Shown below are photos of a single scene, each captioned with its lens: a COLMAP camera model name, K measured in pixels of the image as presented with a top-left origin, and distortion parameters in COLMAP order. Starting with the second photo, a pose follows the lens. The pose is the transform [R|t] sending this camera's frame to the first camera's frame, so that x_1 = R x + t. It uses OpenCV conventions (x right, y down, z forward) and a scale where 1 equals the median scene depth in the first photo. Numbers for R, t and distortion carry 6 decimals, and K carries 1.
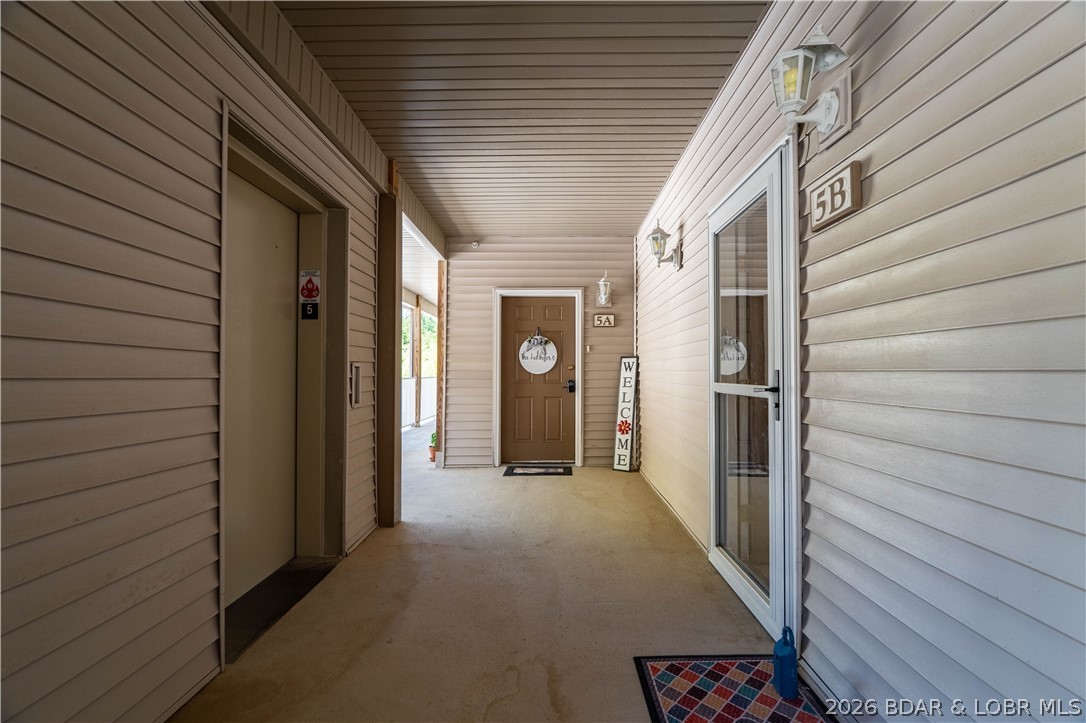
lens RADIAL K [[478.4, 0, 545.5], [0, 478.4, 363.0], [0, 0, 1]] dist [-0.010213, 0.002679]
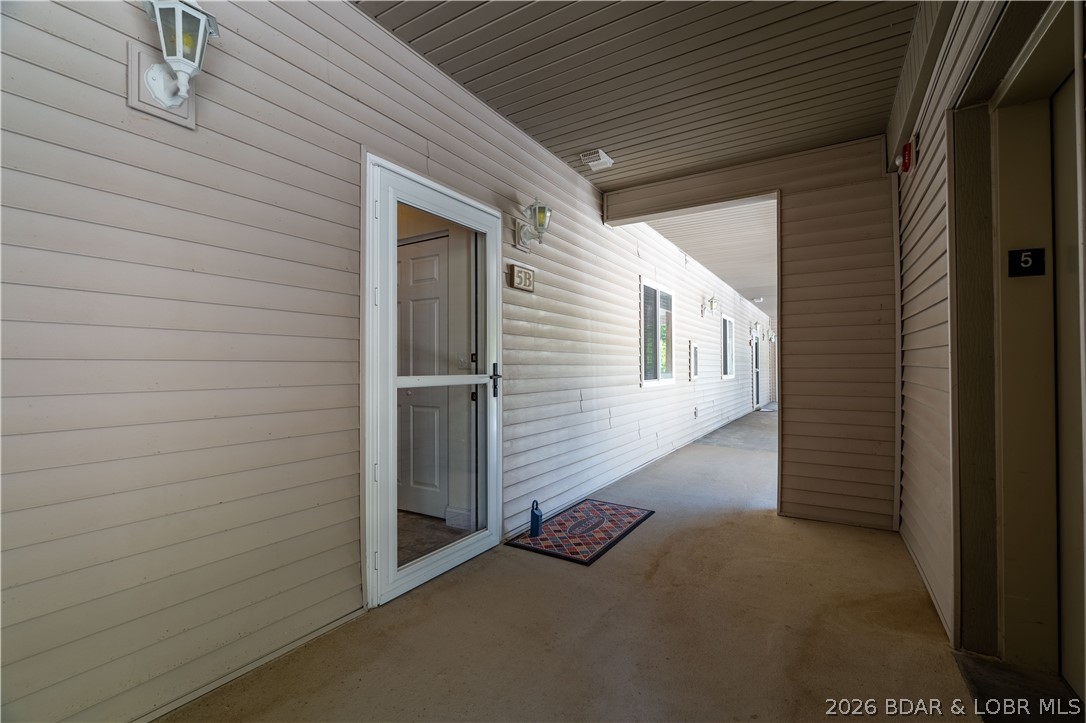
lens RADIAL K [[478.4, 0, 542.8], [0, 478.4, 363.8], [0, 0, 1]] dist [-0.010213, 0.002679]
pose [[-0.859567, 0.005295, 0.510996, -0.470719], [-0.006248, 0.999763, -0.020869, 0.053602], [-0.510985, -0.021131, -0.859330, 2.541507]]
